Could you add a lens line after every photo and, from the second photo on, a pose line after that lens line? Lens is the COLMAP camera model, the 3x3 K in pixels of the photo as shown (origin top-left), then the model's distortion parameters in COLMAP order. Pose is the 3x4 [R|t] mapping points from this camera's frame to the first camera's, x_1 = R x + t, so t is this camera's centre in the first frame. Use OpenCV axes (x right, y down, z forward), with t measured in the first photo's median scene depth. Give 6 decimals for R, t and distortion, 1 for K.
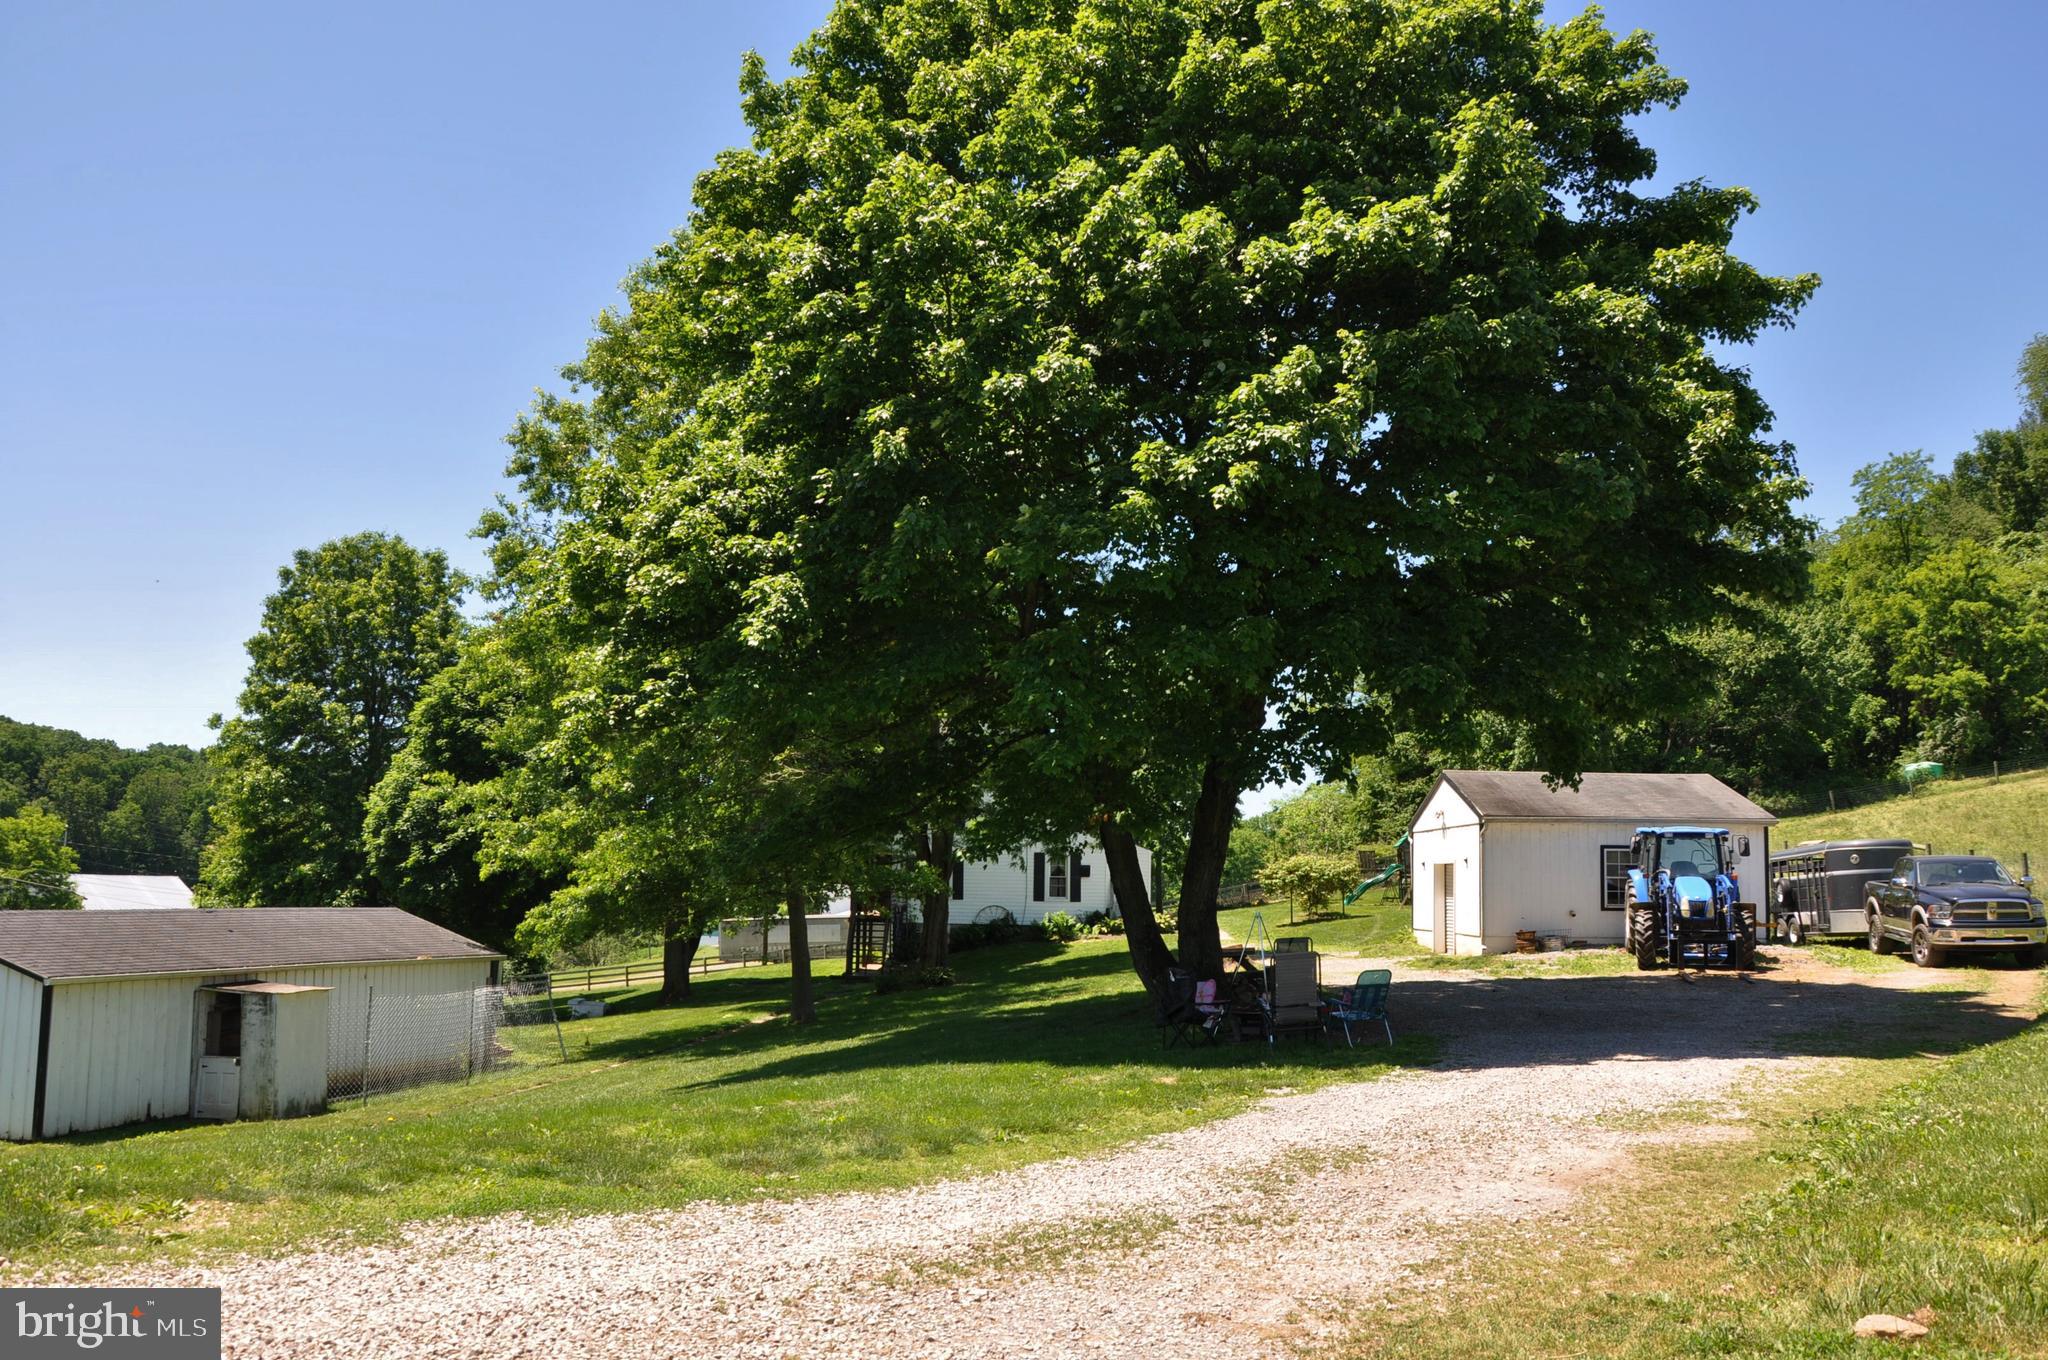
lens RADIAL K [[1618.6, 0, 1017.7], [0, 1618.6, 682.4], [0, 0, 1]] dist [-0.159867, 0.138803]
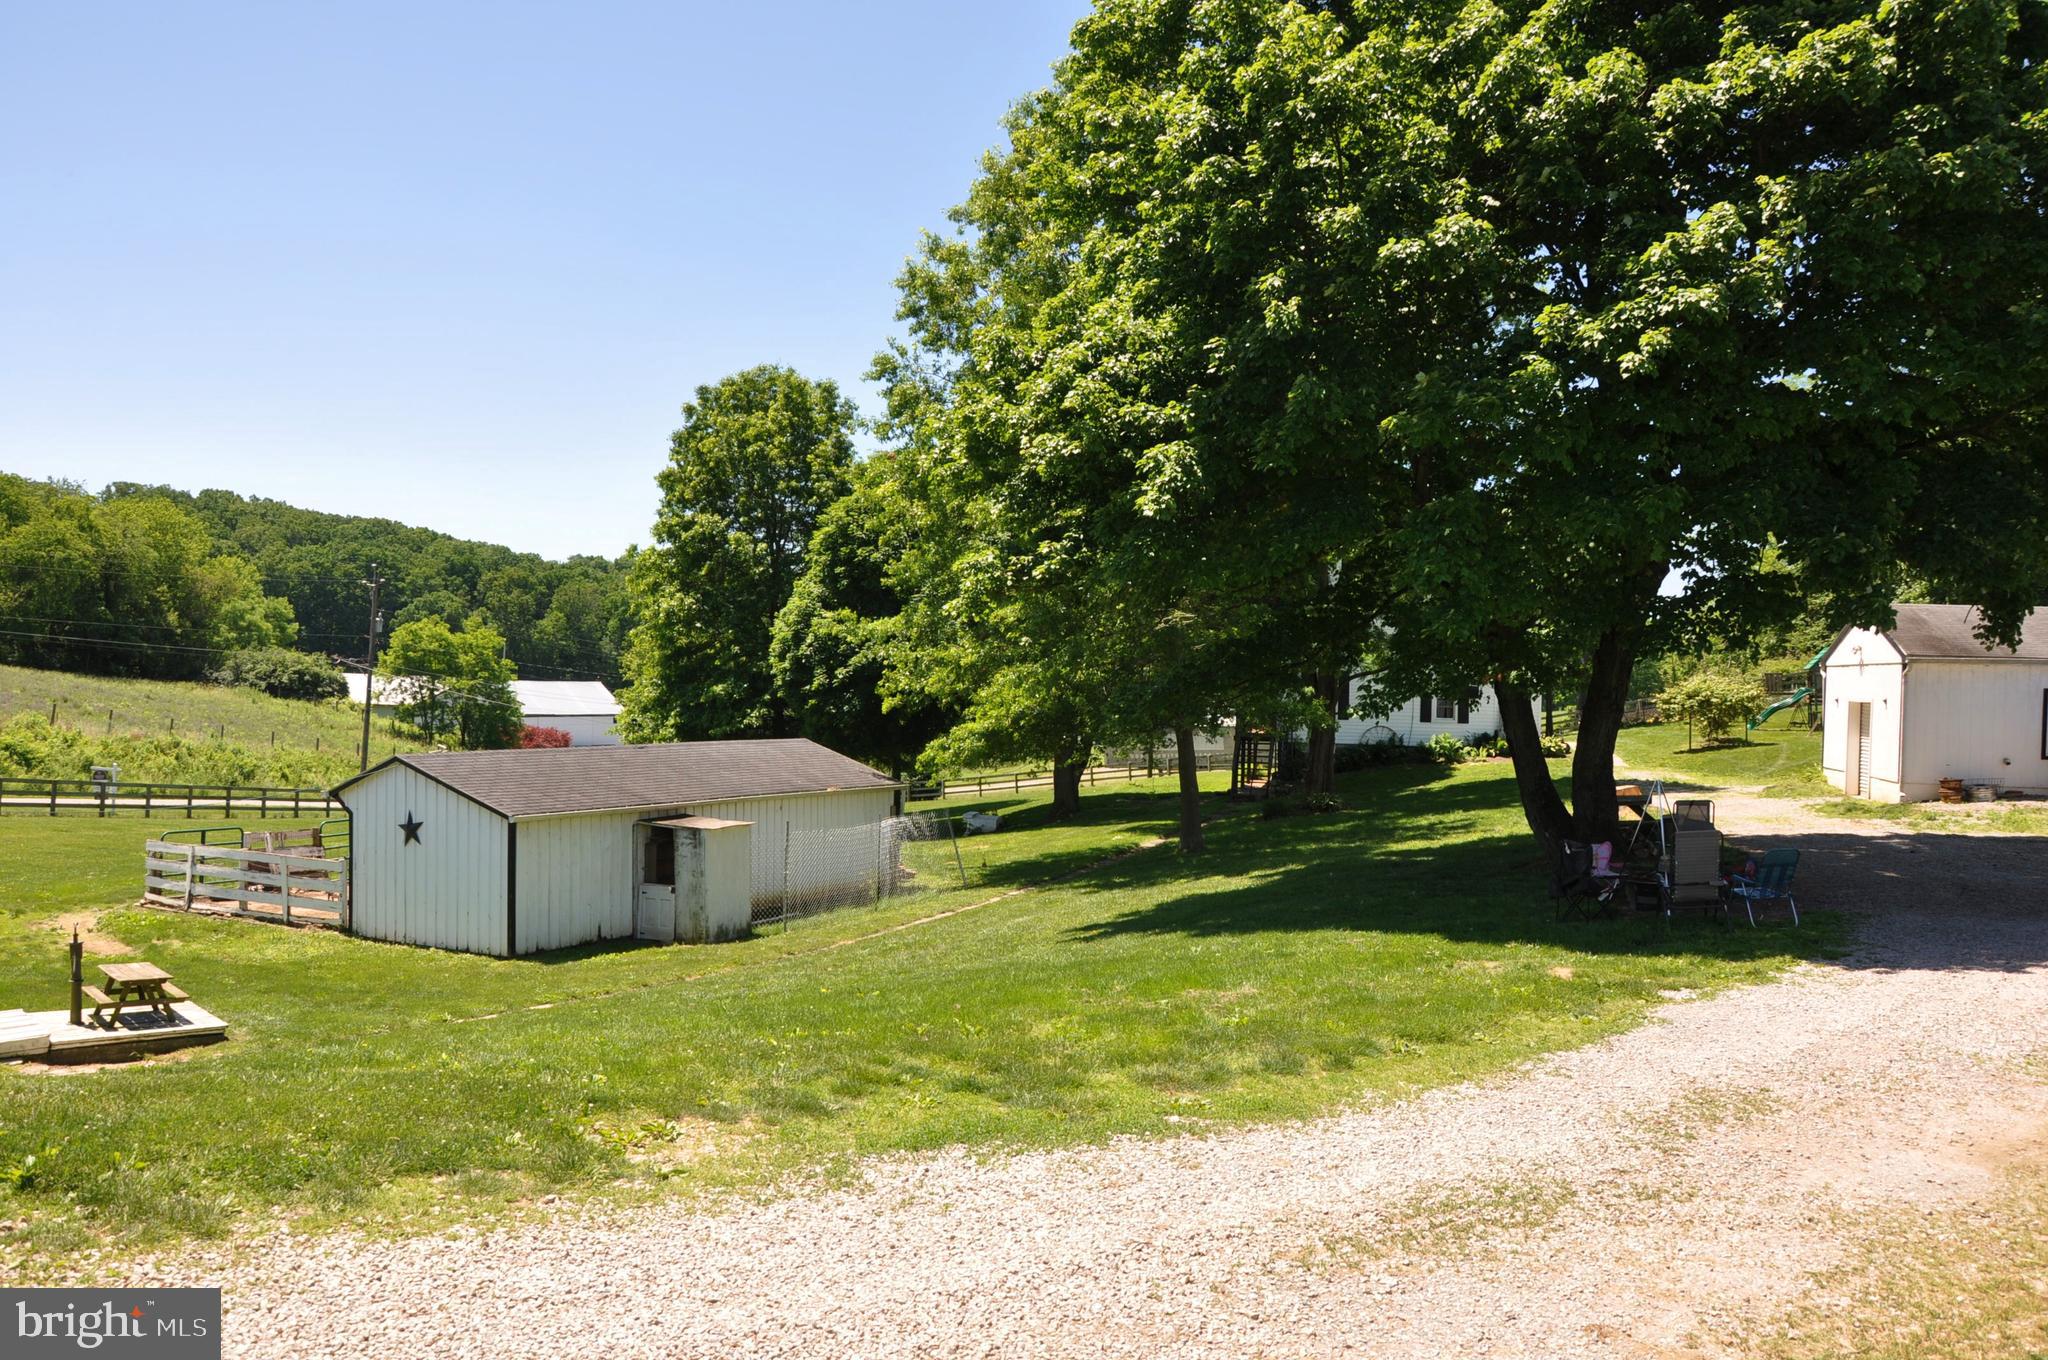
lens RADIAL K [[1618.6, 0, 1017.7], [0, 1618.6, 682.4], [0, 0, 1]] dist [-0.159867, 0.138803]
pose [[0.972574, 0.007431, -0.232474, -0.005132], [0.021484, 0.992347, 0.121599, -0.033479], [0.231598, -0.123258, 0.964971, -0.009999]]
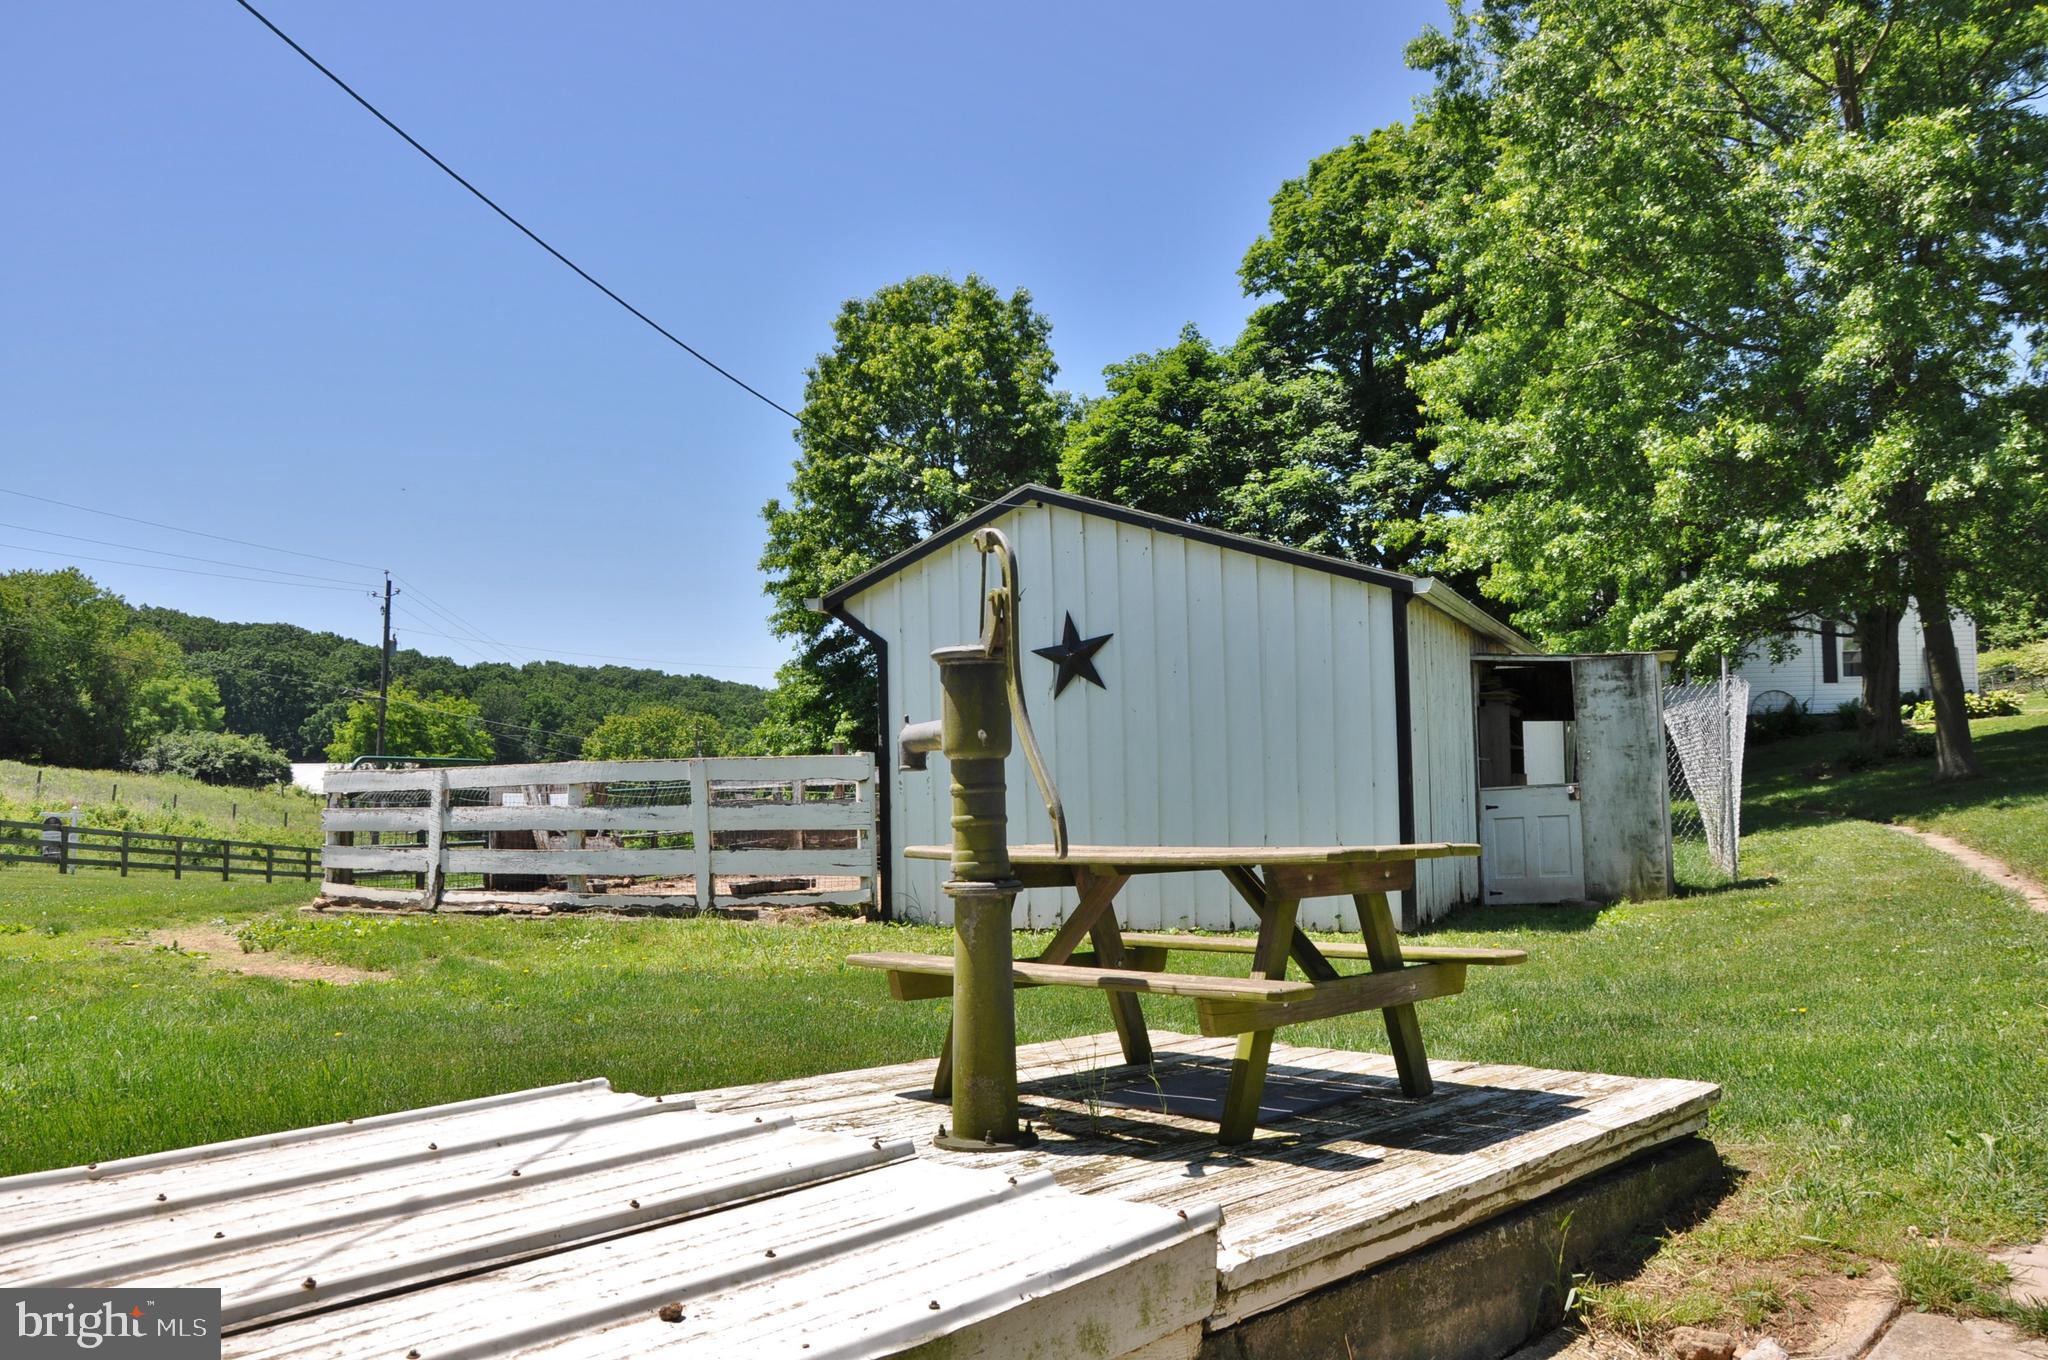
lens RADIAL K [[1618.6, 0, 1017.7], [0, 1618.6, 682.4], [0, 0, 1]] dist [-0.159867, 0.138803]
pose [[0.984674, -0.040537, -0.169628, -0.608313], [0.051500, 0.996824, 0.060735, 0.171046], [0.166628, -0.068540, 0.983635, 0.473357]]
